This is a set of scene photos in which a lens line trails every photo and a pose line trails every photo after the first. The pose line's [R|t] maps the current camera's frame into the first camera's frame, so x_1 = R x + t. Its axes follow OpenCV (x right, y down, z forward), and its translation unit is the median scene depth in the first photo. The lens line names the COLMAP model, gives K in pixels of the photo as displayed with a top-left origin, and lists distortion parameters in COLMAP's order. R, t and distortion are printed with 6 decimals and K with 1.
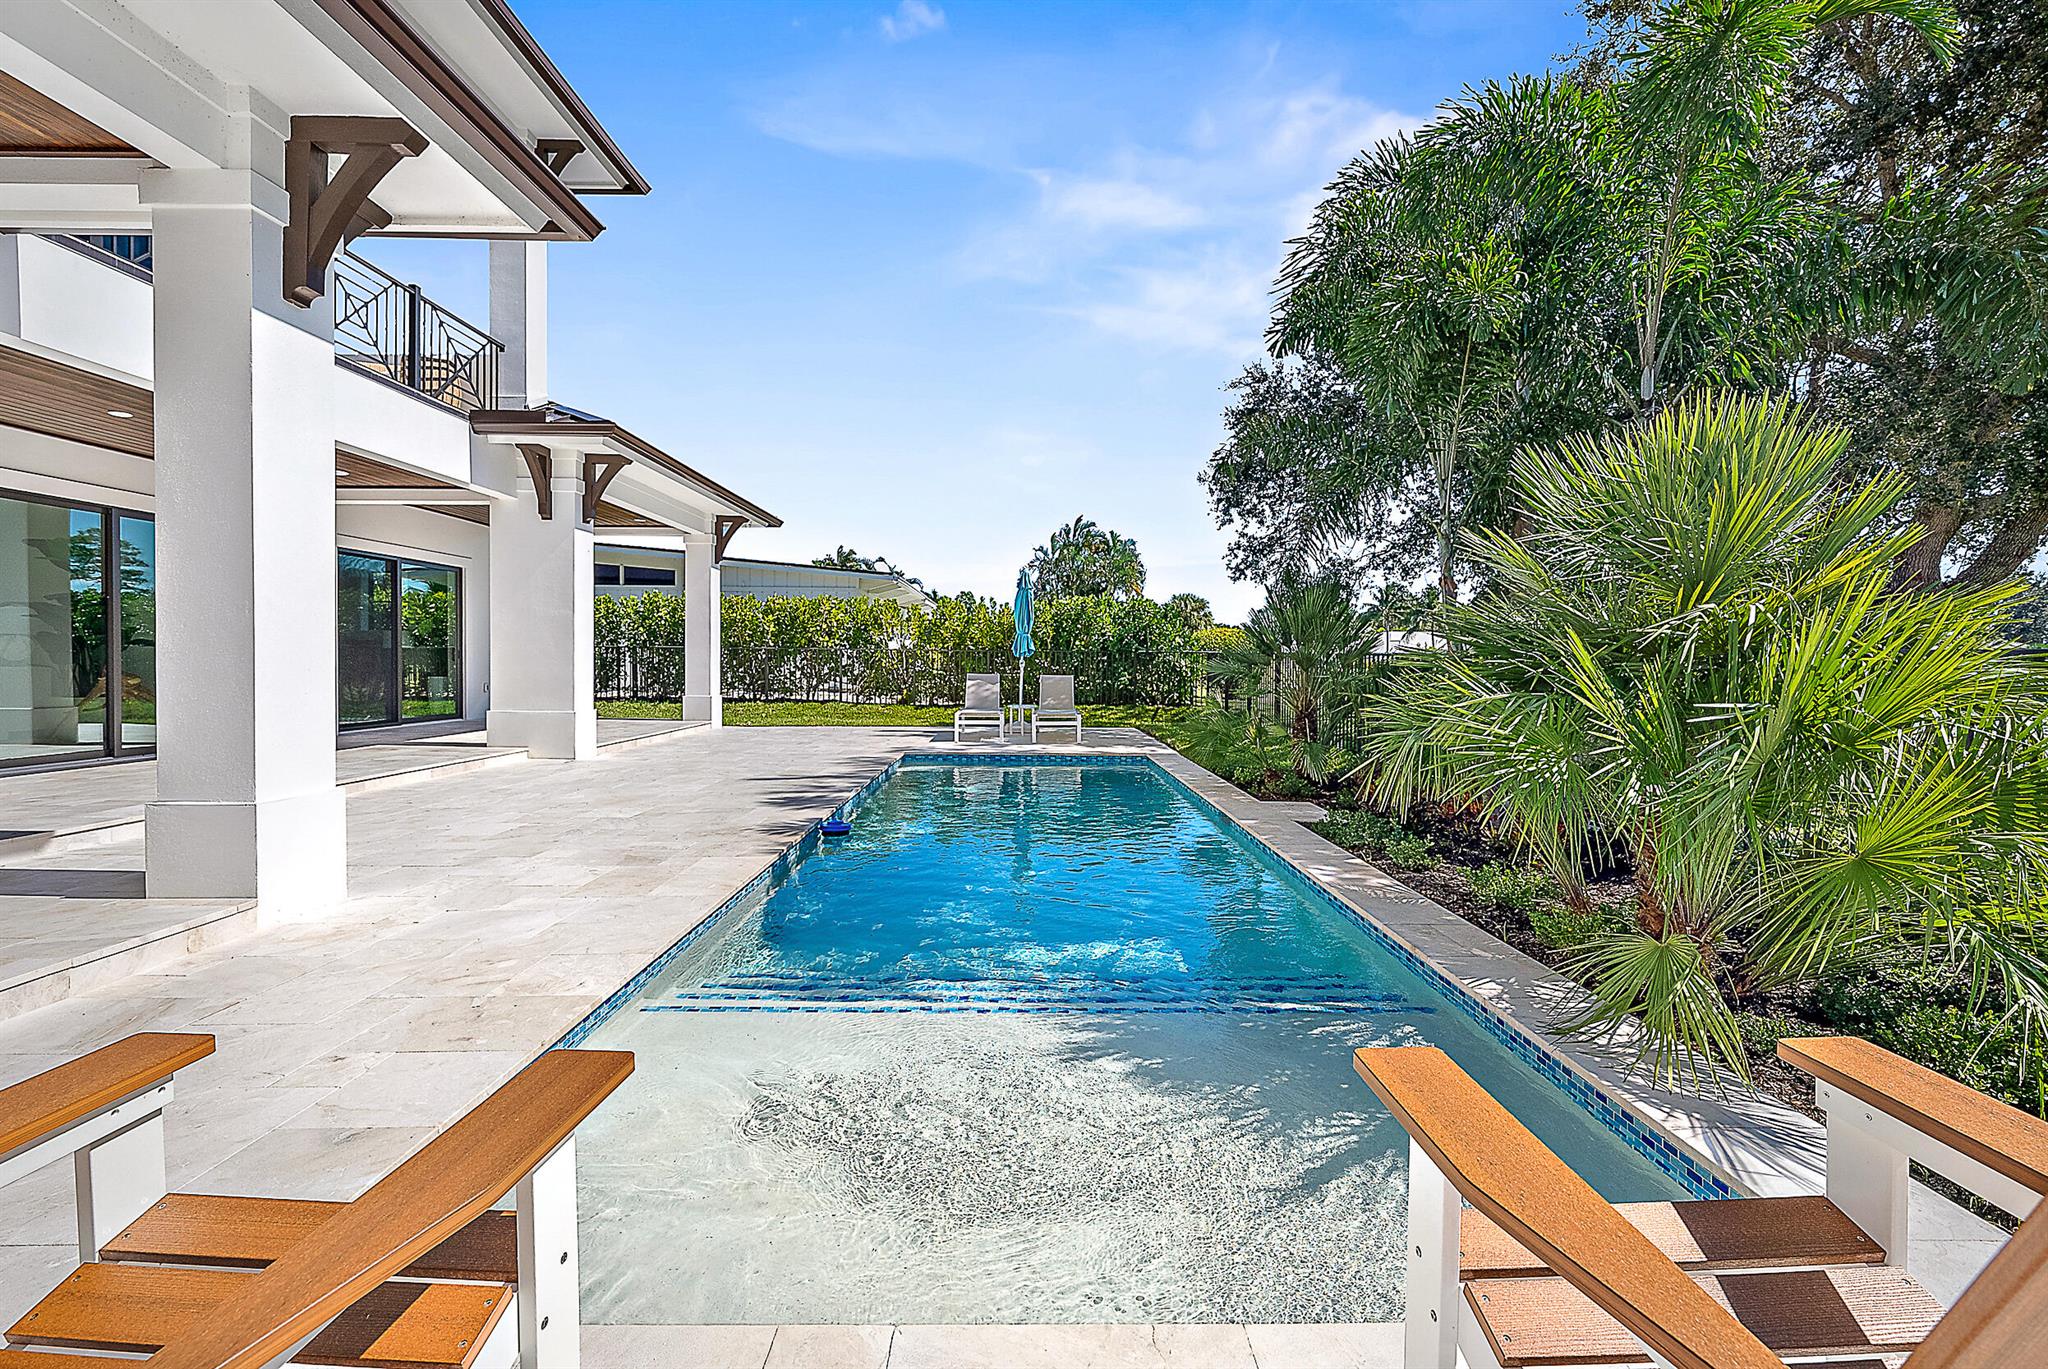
lens RADIAL K [[825.9, 0, 1014.1], [0, 825.9, 667.2], [0, 0, 1]] dist [-0.005257, 0.000632]
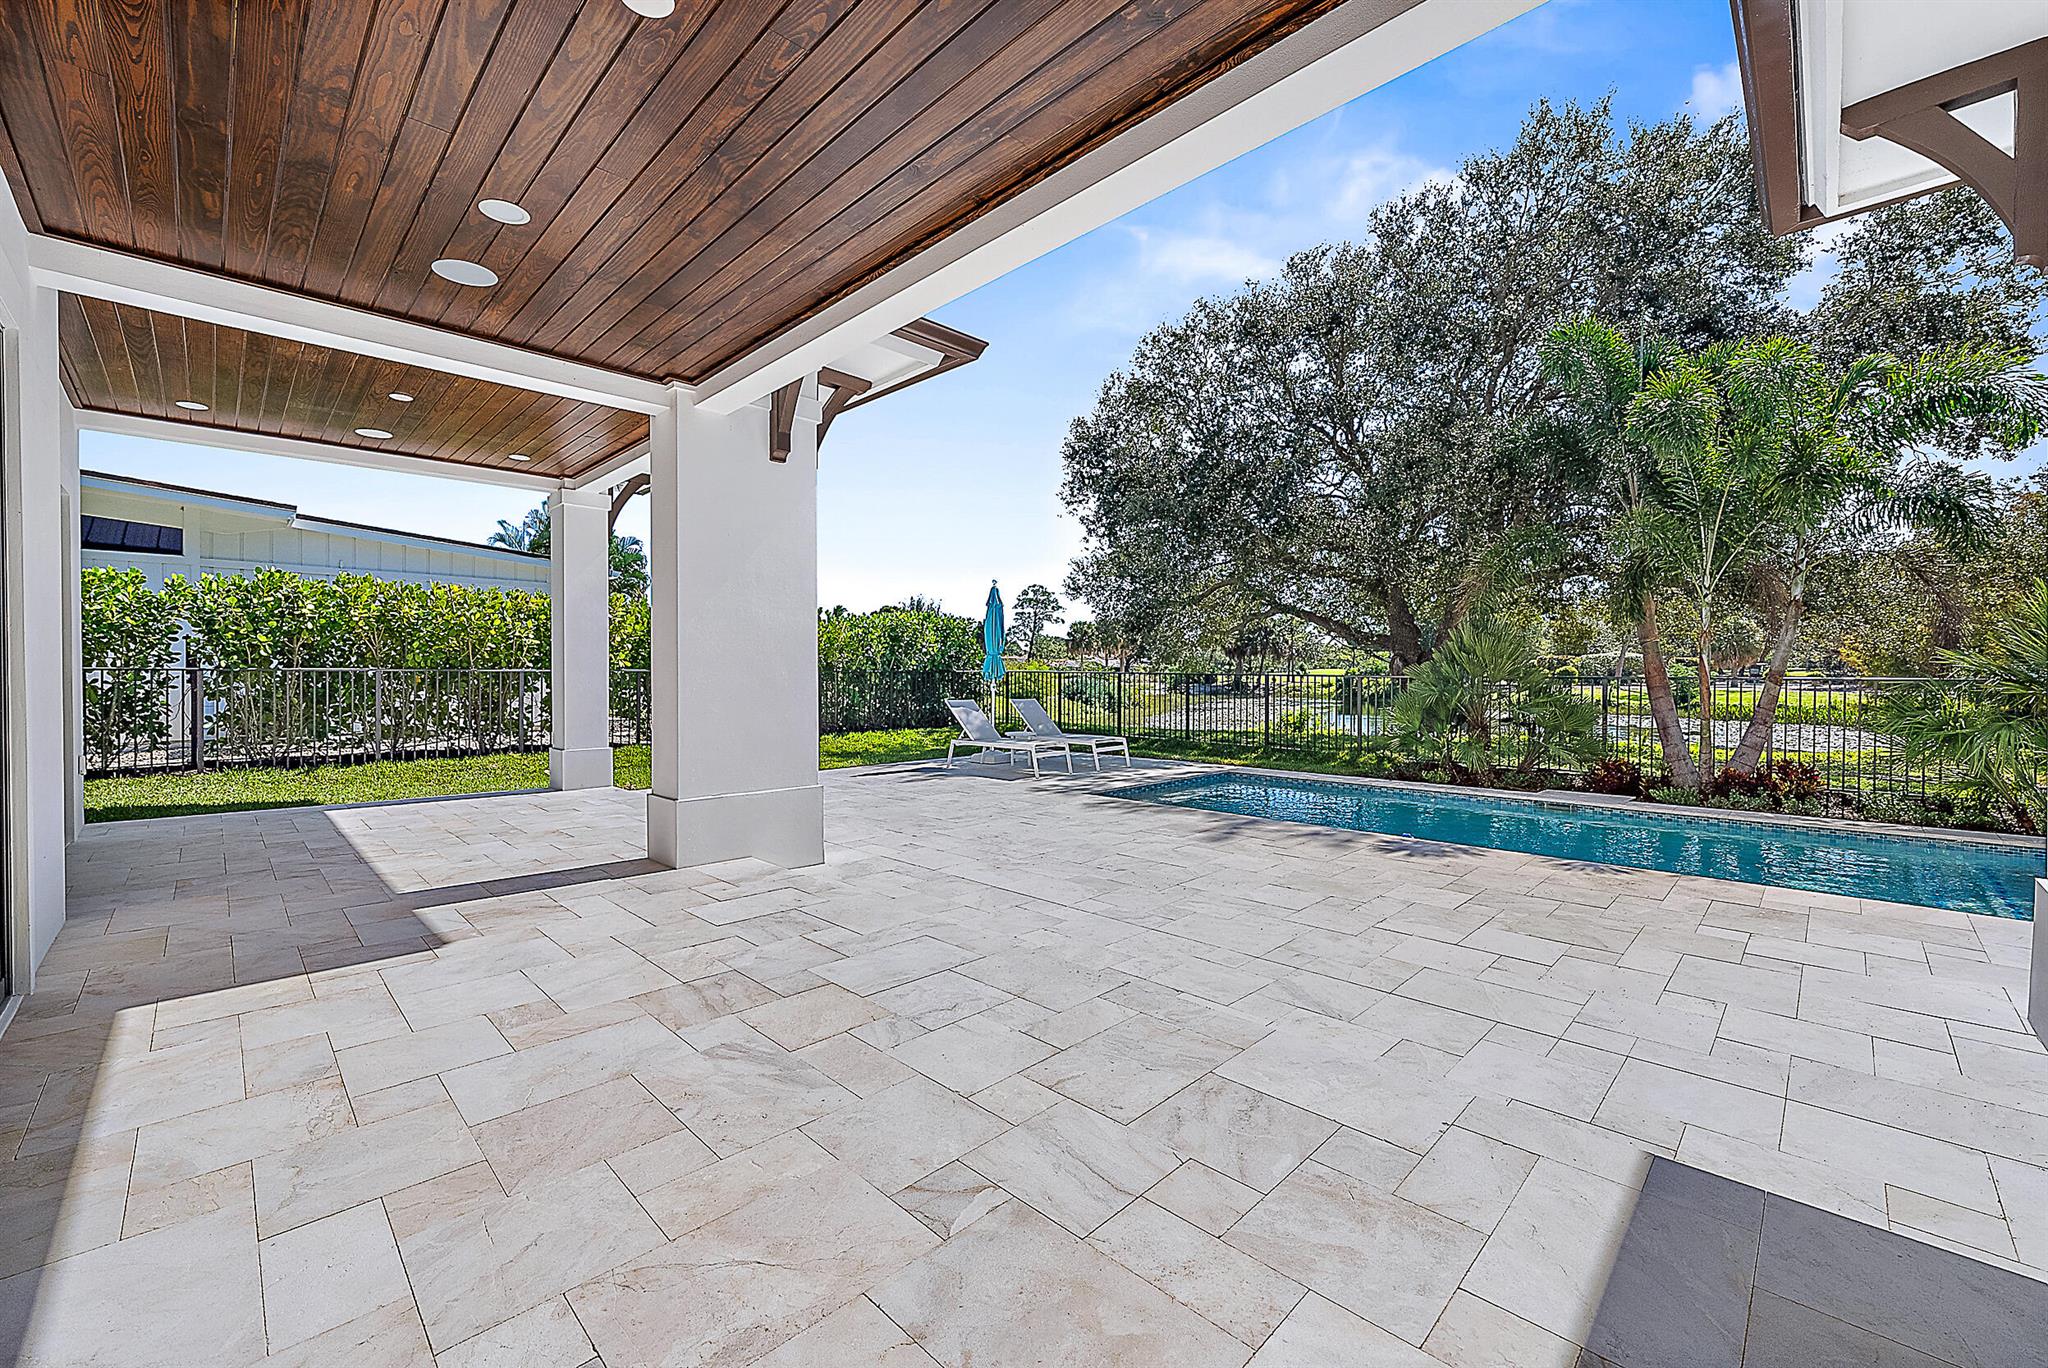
lens RADIAL K [[825.9, 0, 1027.0], [0, 825.9, 677.3], [0, 0, 1]] dist [-0.005257, 0.000632]
pose [[0.701746, -0.013977, 0.712290, -0.661513], [0.015688, 0.999868, 0.004164, -0.019272], [-0.712254, 0.008252, 0.701873, 0.353044]]
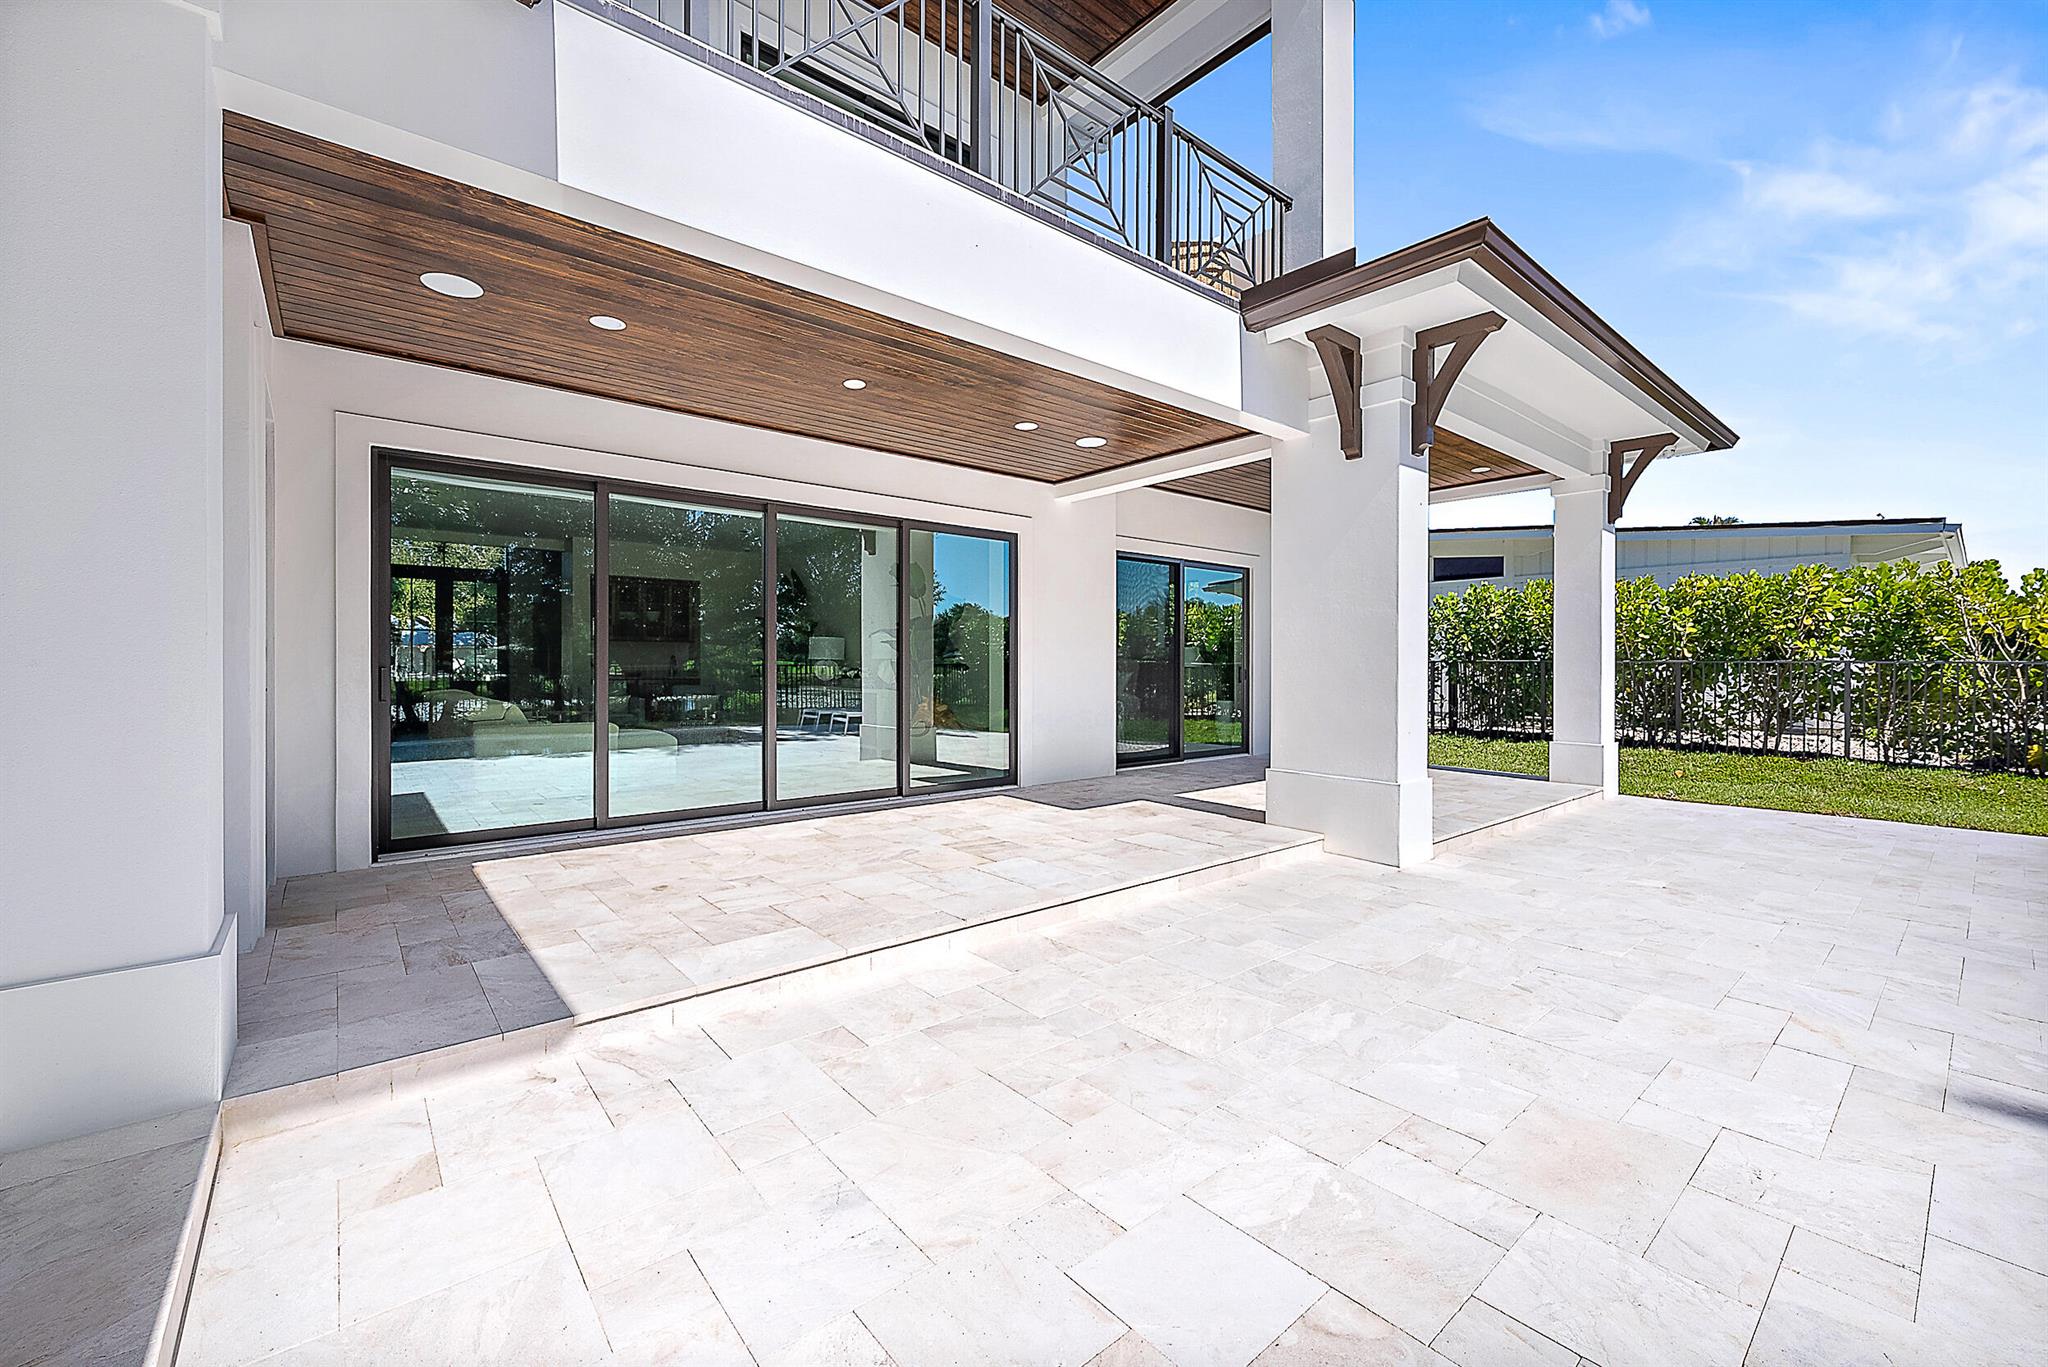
lens RADIAL K [[825.9, 0, 1033.3], [0, 825.9, 674.6], [0, 0, 1]] dist [-0.005257, 0.000632]
pose [[0.646814, 0.003810, -0.762638, -0.196291], [-0.004748, 0.999988, 0.000968, -0.016023], [0.762633, 0.002995, 0.646825, 0.328876]]
